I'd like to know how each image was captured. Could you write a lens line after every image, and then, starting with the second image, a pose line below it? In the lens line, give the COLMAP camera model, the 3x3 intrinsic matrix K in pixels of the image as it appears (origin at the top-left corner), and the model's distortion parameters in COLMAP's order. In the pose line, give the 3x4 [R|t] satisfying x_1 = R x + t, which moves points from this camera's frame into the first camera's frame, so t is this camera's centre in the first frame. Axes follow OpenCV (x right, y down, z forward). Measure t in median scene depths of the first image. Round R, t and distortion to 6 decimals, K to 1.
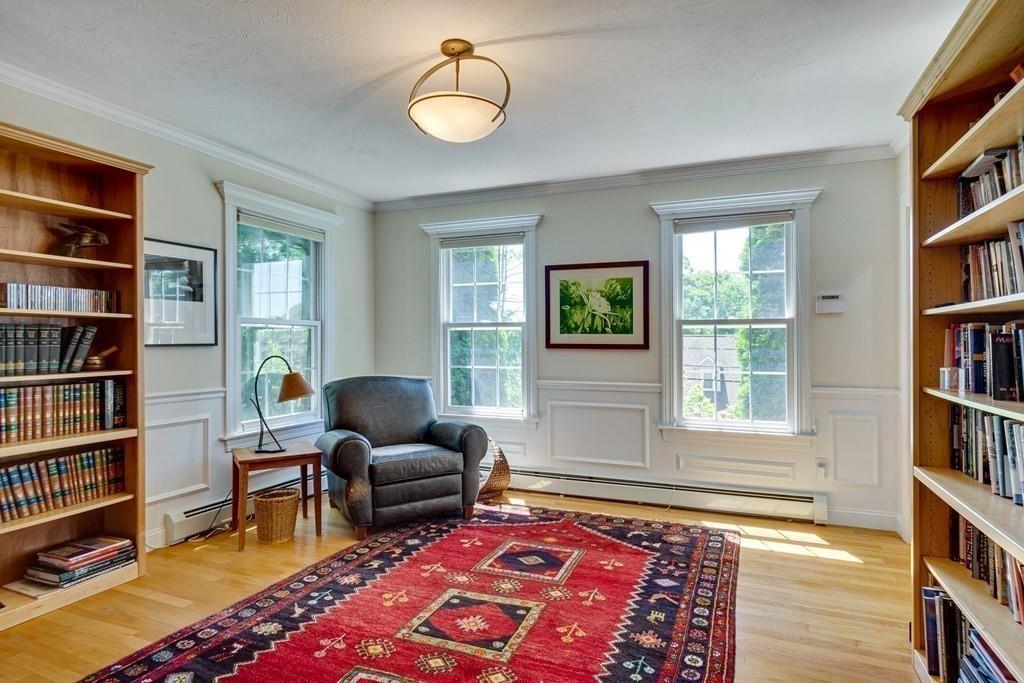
lens RADIAL K [[568.8, 0, 515.2], [0, 568.8, 332.5], [0, 0, 1]] dist [0.002082, -0.000507]
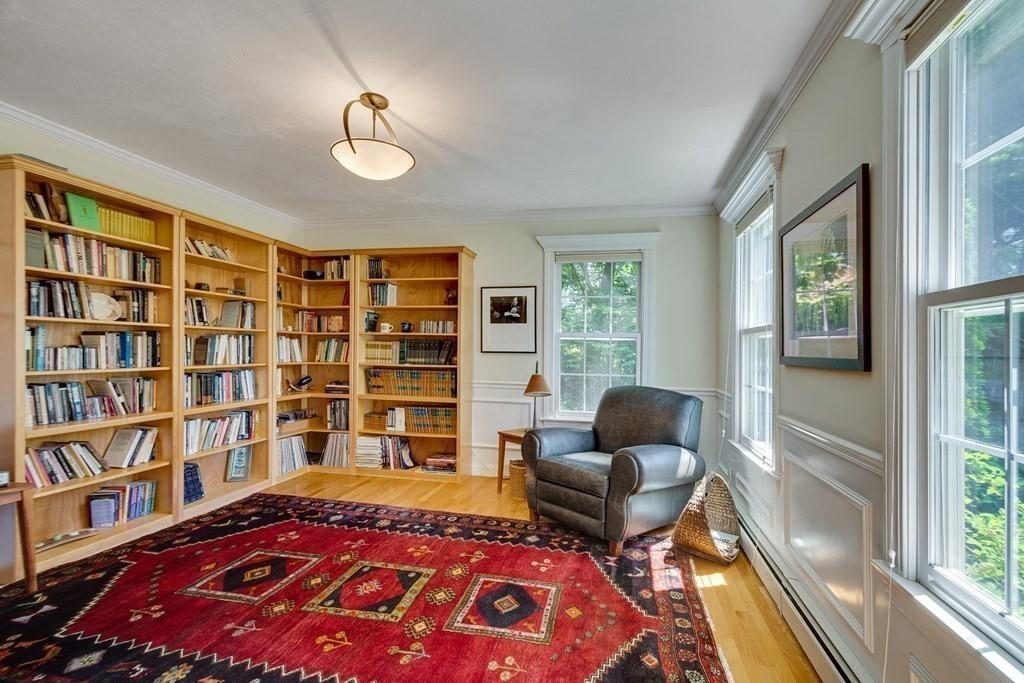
lens RADIAL K [[455.0, 0, 515.2], [0, 455.0, 348.5], [0, 0, 1]] dist [0.003324, 0.000852]
pose [[0.155364, -0.001586, -0.987856, 0.748190], [-0.000933, 0.999998, -0.001752, 0.017535], [0.987857, 0.001194, 0.155362, 0.957661]]
